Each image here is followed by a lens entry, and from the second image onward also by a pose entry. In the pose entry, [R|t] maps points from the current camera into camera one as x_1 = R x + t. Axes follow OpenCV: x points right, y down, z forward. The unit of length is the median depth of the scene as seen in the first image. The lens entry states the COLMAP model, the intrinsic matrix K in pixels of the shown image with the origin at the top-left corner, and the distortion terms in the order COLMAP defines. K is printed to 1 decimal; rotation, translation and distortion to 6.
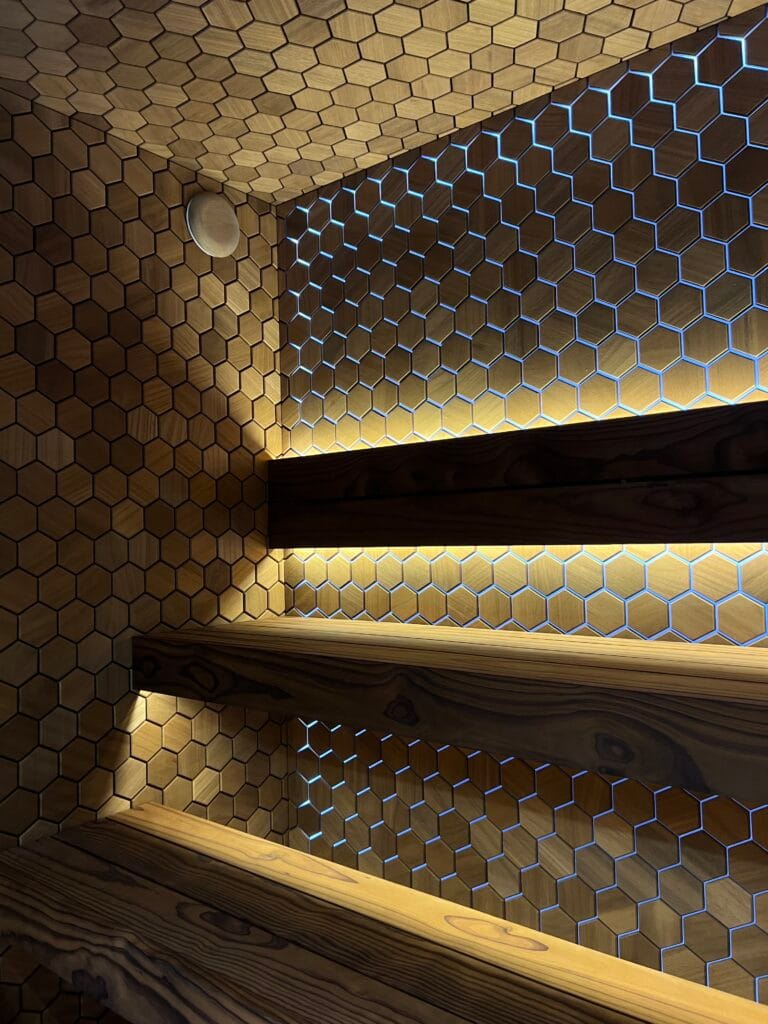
lens RADIAL K [[772.9, 0, 375.9], [0, 772.9, 507.7], [0, 0, 1]] dist [0.048320, -0.062335]
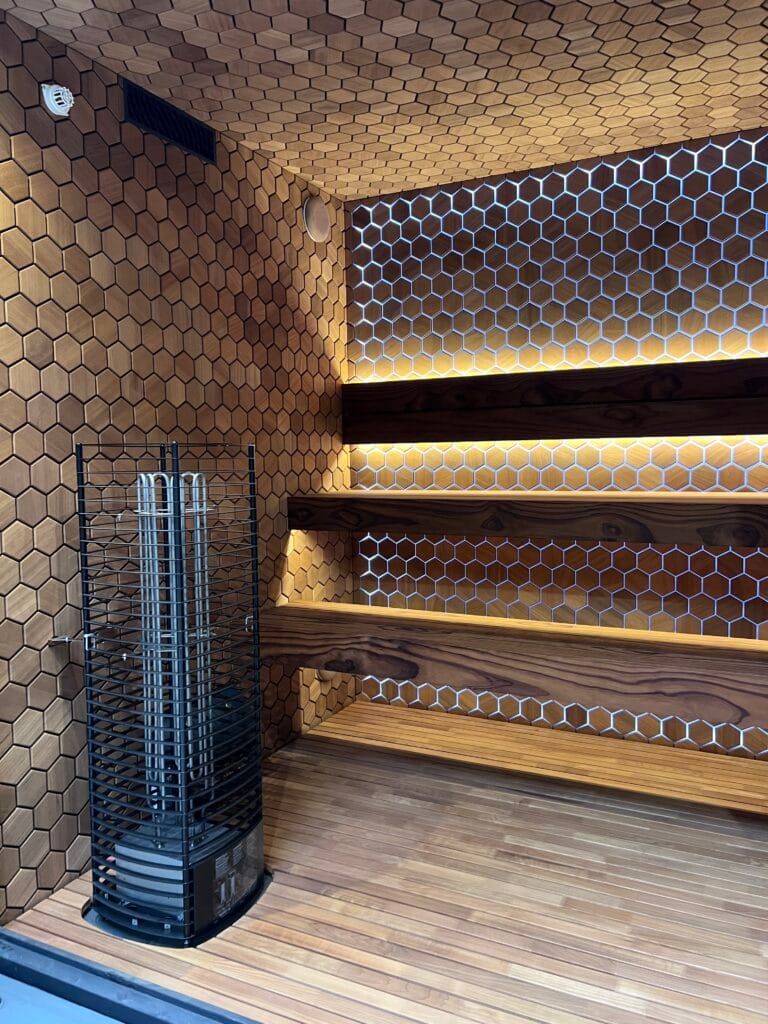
lens RADIAL K [[772.9, 0, 379.7], [0, 772.9, 511.2], [0, 0, 1]] dist [0.048320, -0.062335]
pose [[0.974482, -0.012283, 0.224129, -0.527065], [-0.013587, 0.993443, 0.113518, 0.014975], [-0.224054, -0.113666, 0.967925, -0.615578]]
